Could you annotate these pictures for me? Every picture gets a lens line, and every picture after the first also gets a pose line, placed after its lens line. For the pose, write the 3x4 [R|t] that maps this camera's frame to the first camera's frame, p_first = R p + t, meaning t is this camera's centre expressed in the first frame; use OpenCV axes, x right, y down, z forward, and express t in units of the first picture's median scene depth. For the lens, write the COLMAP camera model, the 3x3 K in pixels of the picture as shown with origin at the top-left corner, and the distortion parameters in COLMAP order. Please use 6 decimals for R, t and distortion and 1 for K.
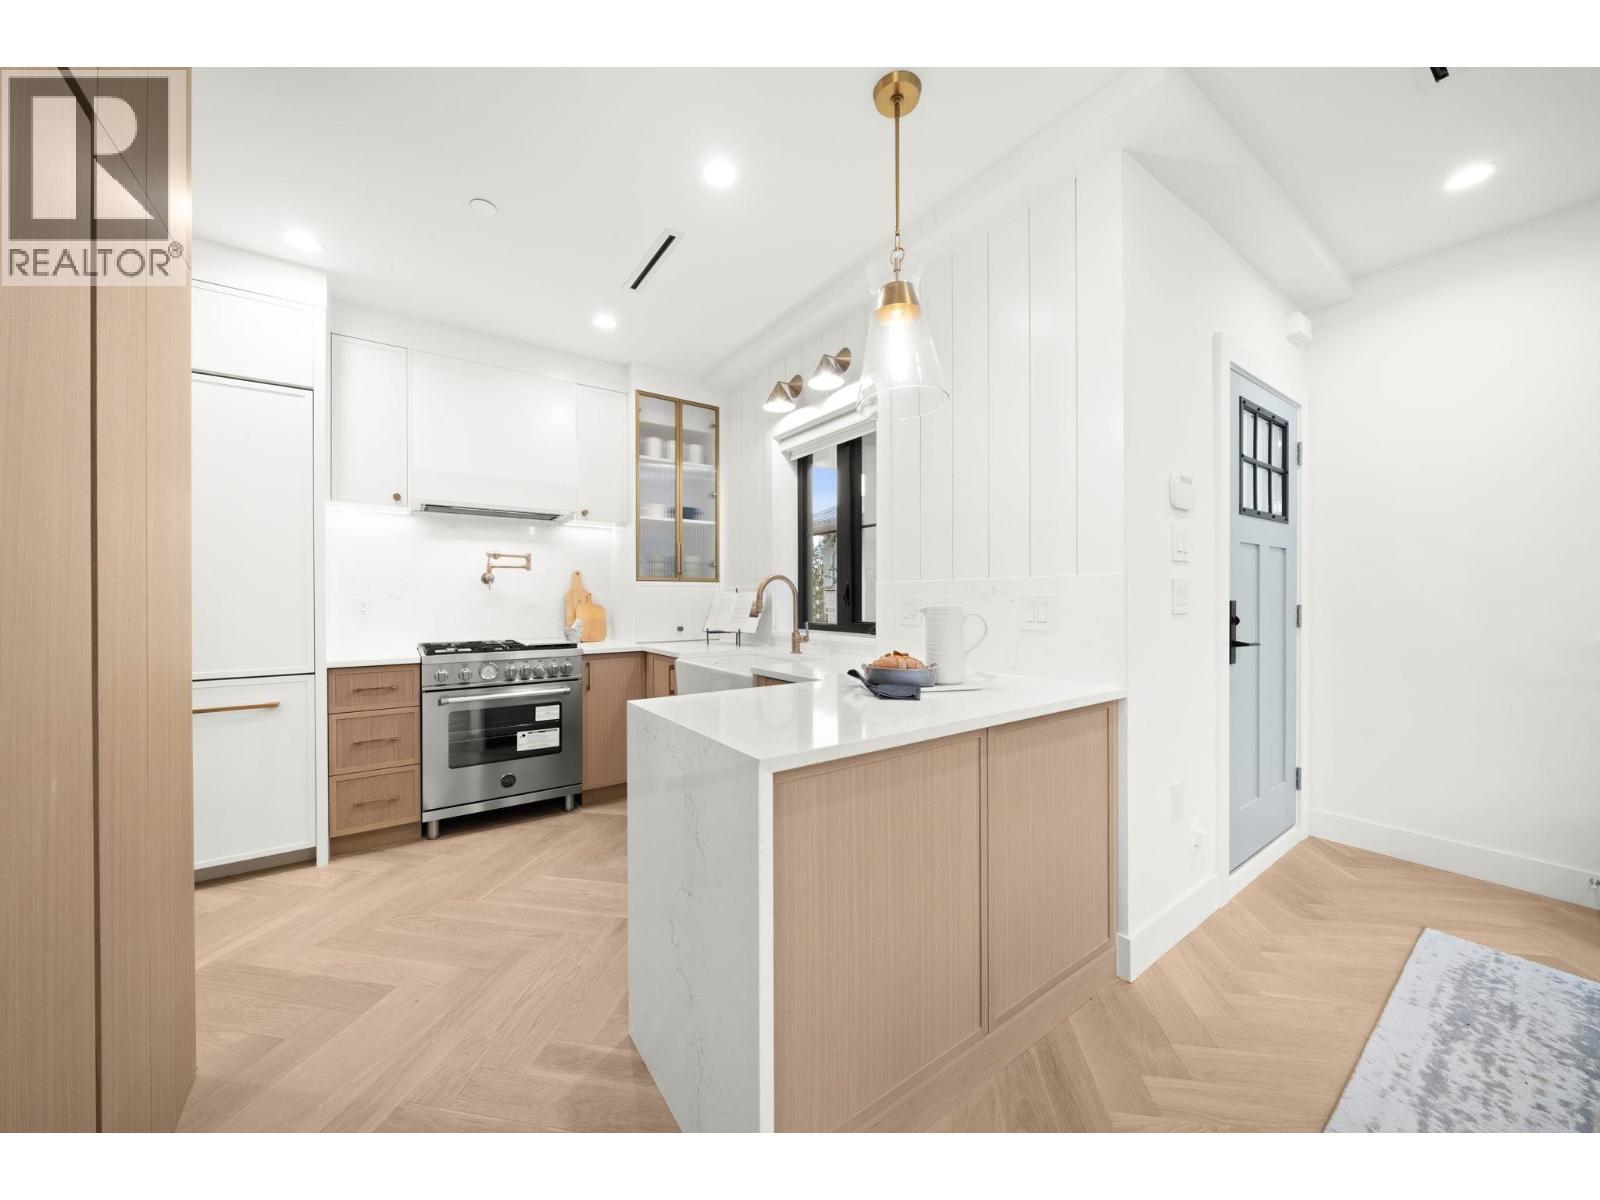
lens RADIAL K [[568.5, 0, 800.0], [0, 568.5, 600.0], [0, 0, 1]] dist [-0.006731, -0.000085]
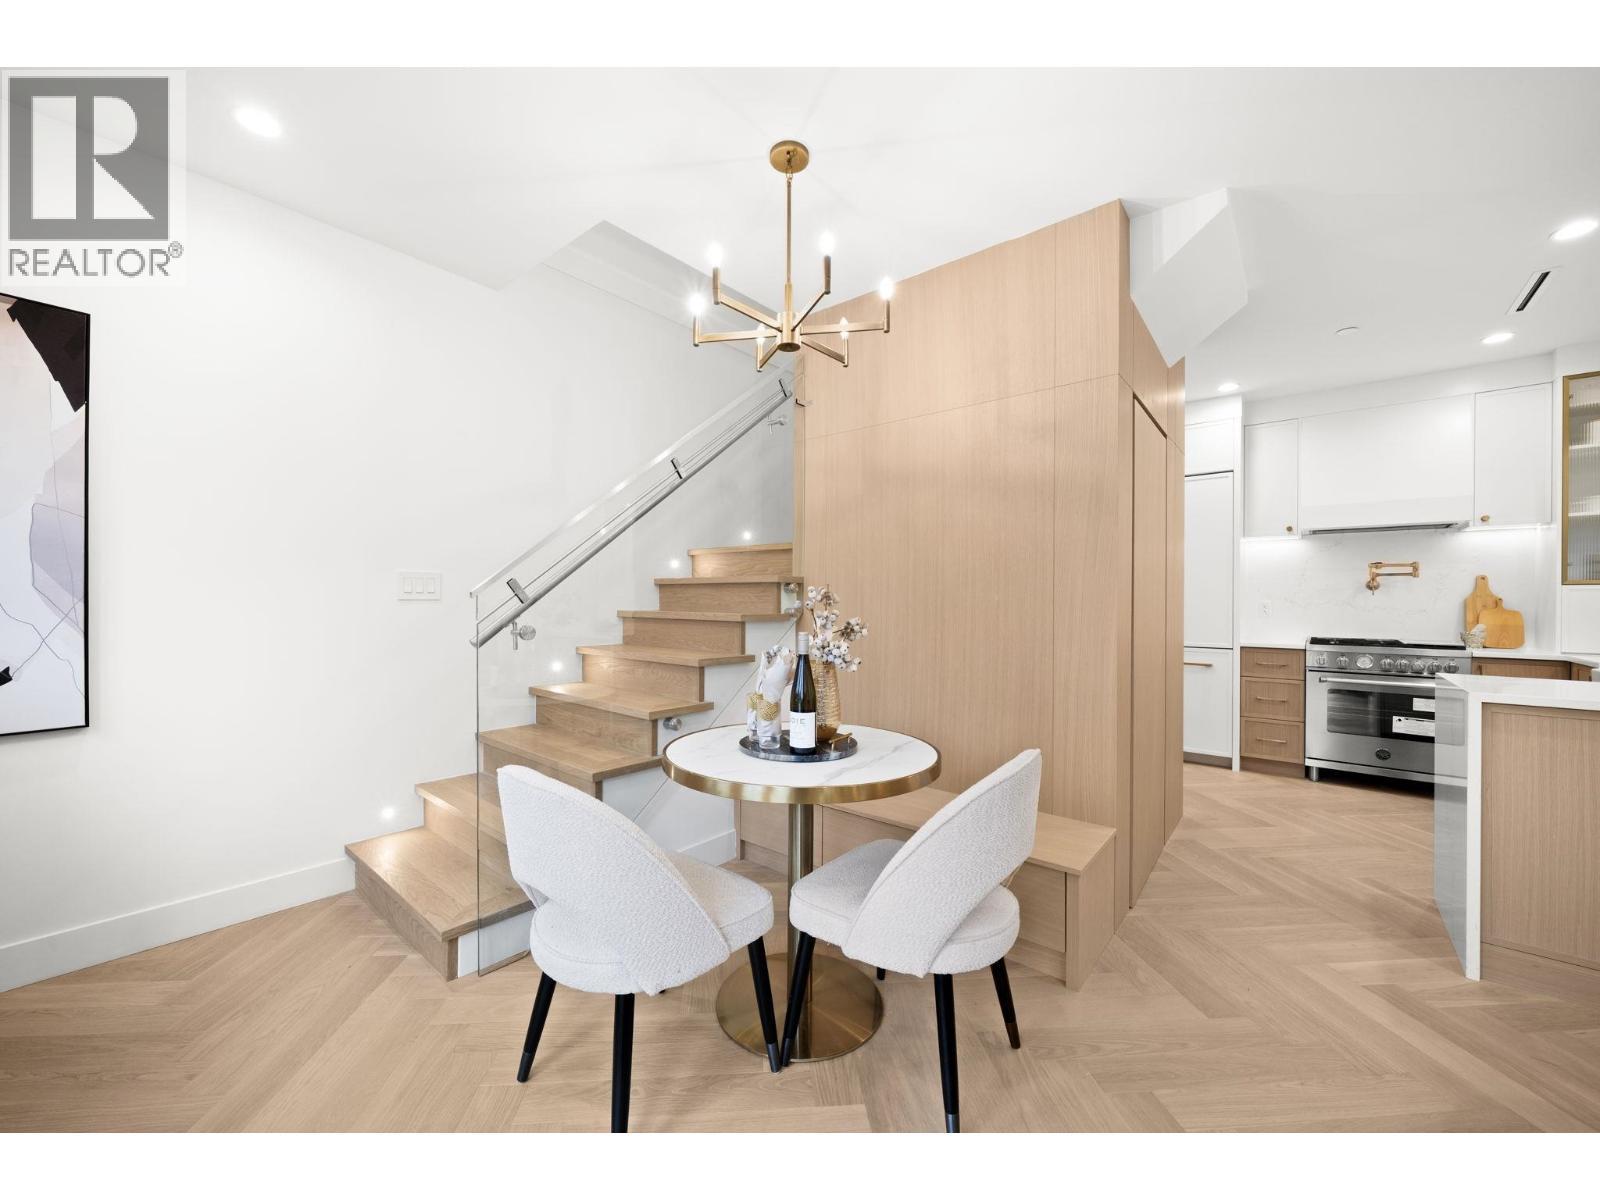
lens RADIAL K [[614.4, 0, 800.0], [0, 614.4, 600.0], [0, 0, 1]] dist [0.000447, 0.000222]
pose [[0.254990, 0.003876, -0.966936, 0.432404], [-0.009504, 0.999954, 0.001502, 0.001337], [0.966897, 0.008807, 0.255015, -0.533037]]
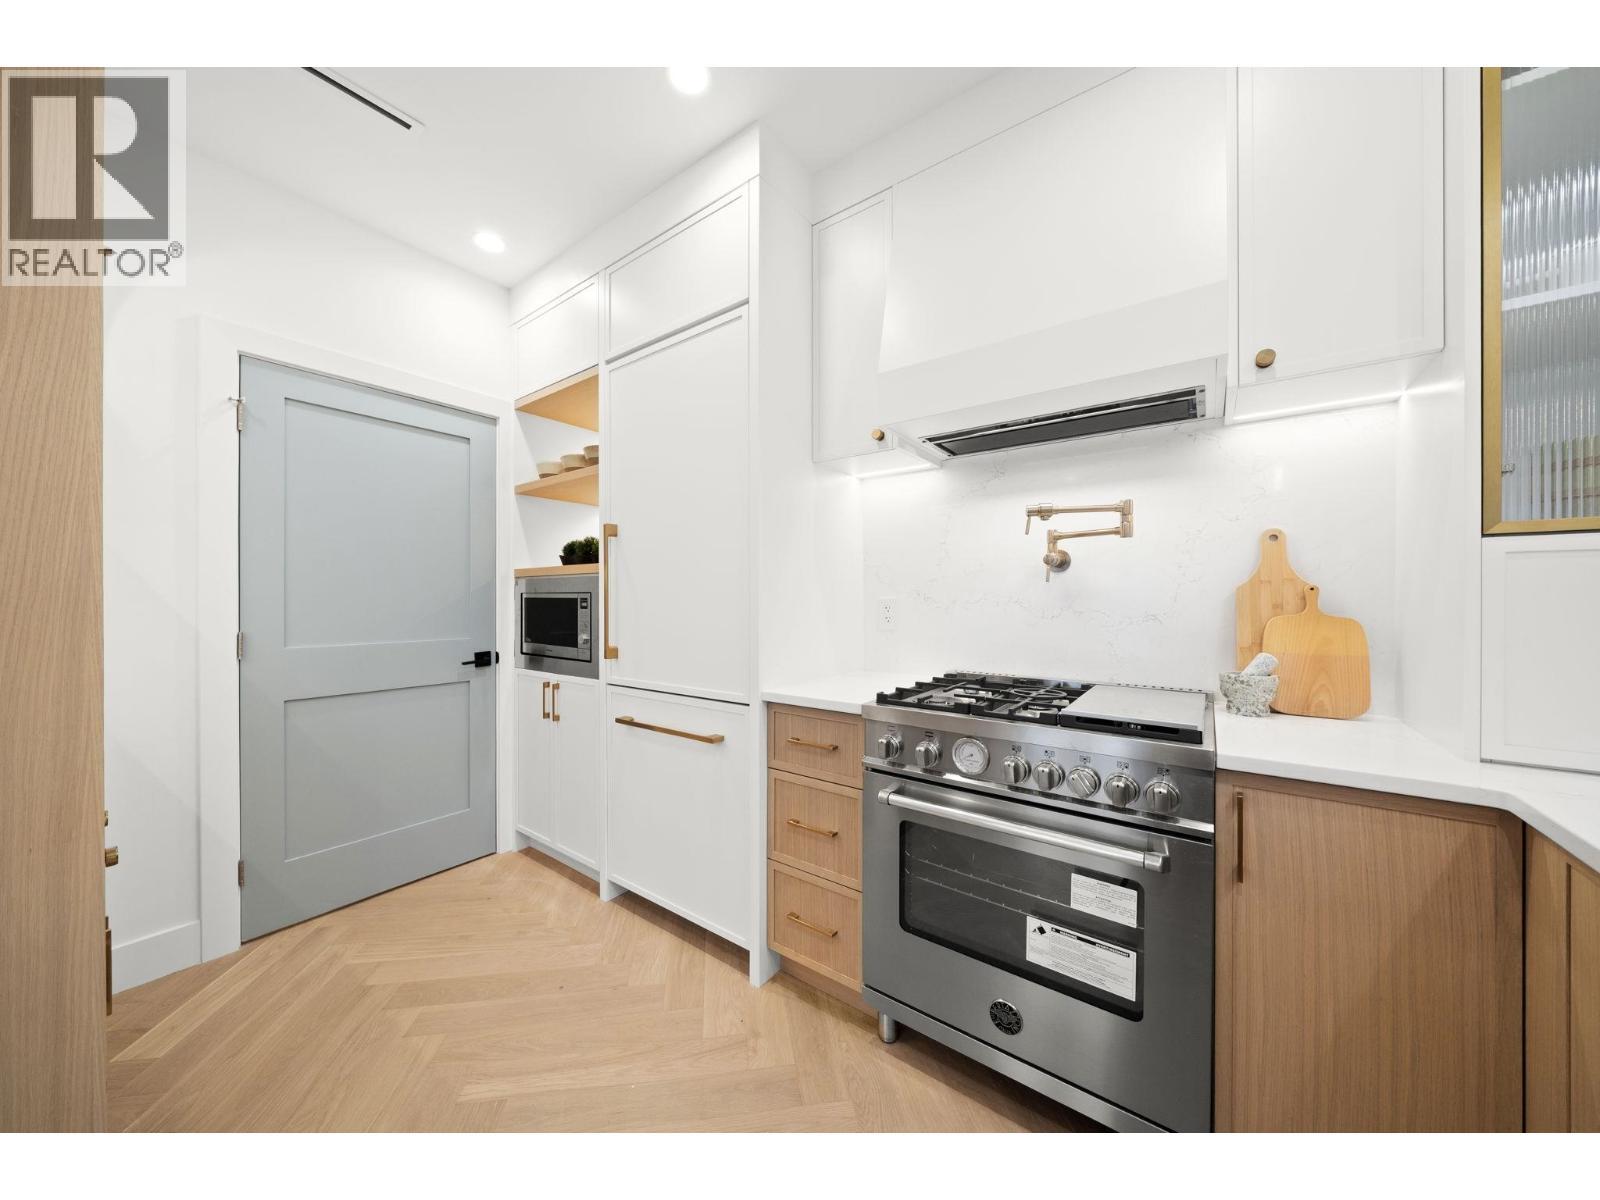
lens RADIAL K [[547.5, 0, 800.0], [0, 547.5, 600.0], [0, 0, 1]] dist [-0.001436, -0.000076]
pose [[0.308147, 0.006361, -0.951318, -0.166428], [-0.003549, 0.999978, 0.005537, -0.004307], [0.951332, 0.001670, 0.308162, 0.726328]]
